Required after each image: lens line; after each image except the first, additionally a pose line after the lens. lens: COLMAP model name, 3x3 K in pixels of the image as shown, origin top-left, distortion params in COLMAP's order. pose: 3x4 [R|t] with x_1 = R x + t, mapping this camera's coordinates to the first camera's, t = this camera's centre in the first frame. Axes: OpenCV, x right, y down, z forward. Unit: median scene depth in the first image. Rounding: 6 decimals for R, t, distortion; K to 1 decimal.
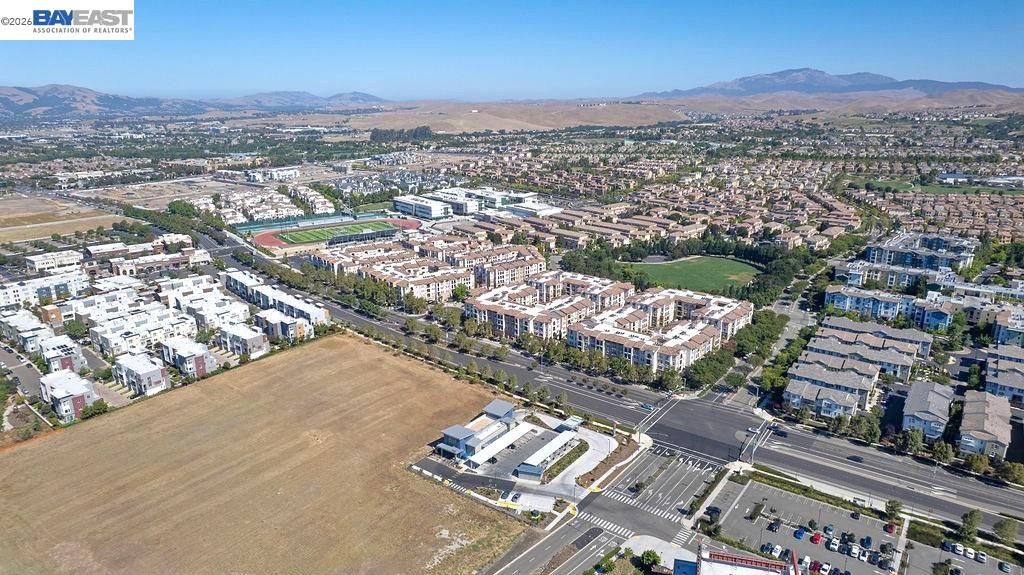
lens RADIAL K [[665.5, 0, 512.0], [0, 665.5, 287.5], [0, 0, 1]] dist [-0.035376, 0.004983]
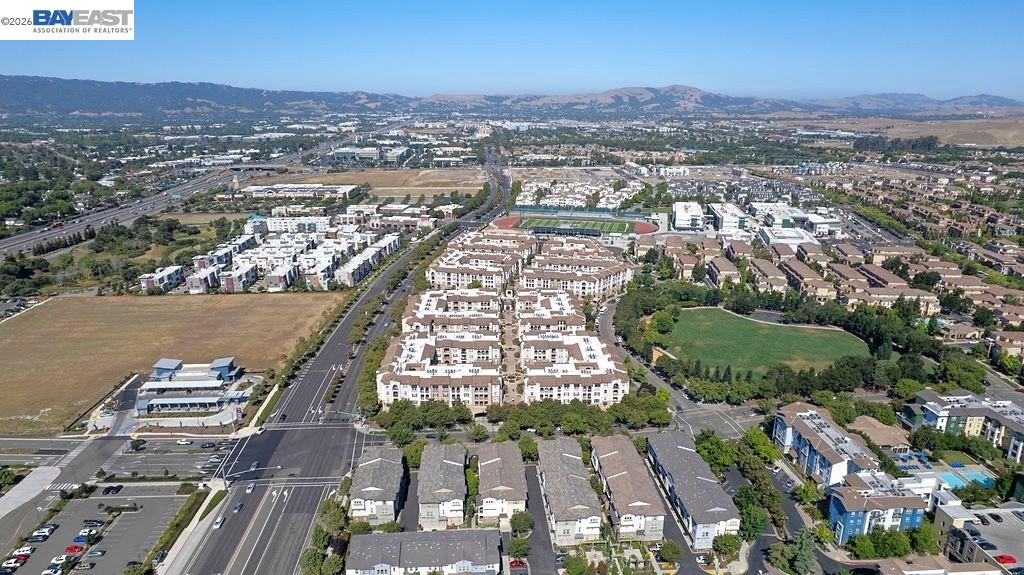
lens RADIAL K [[665.5, 0, 512.0], [0, 665.5, 287.5], [0, 0, 1]] dist [-0.035376, 0.004983]
pose [[0.635804, 0.212901, -0.741907, 0.773135], [-0.214215, 0.972118, 0.095384, -0.111794], [0.741529, 0.098282, 0.663683, 0.413652]]
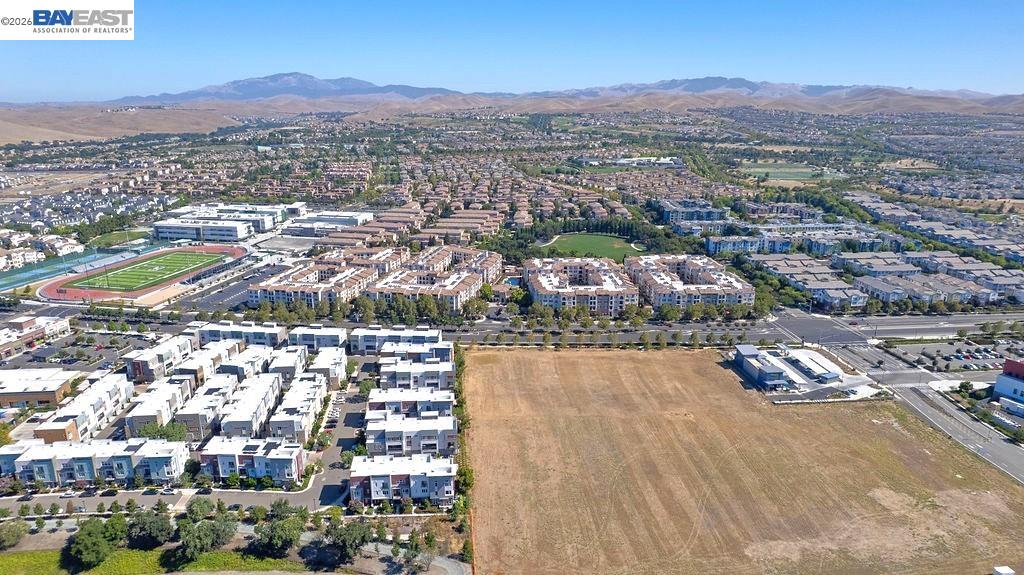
lens RADIAL K [[665.5, 0, 512.0], [0, 665.5, 287.5], [0, 0, 1]] dist [-0.035376, 0.004983]
pose [[0.741048, -0.175758, 0.648041, -0.782756], [0.179009, 0.981917, 0.061610, -0.061992], [-0.647150, 0.070349, 0.759110, 0.230303]]
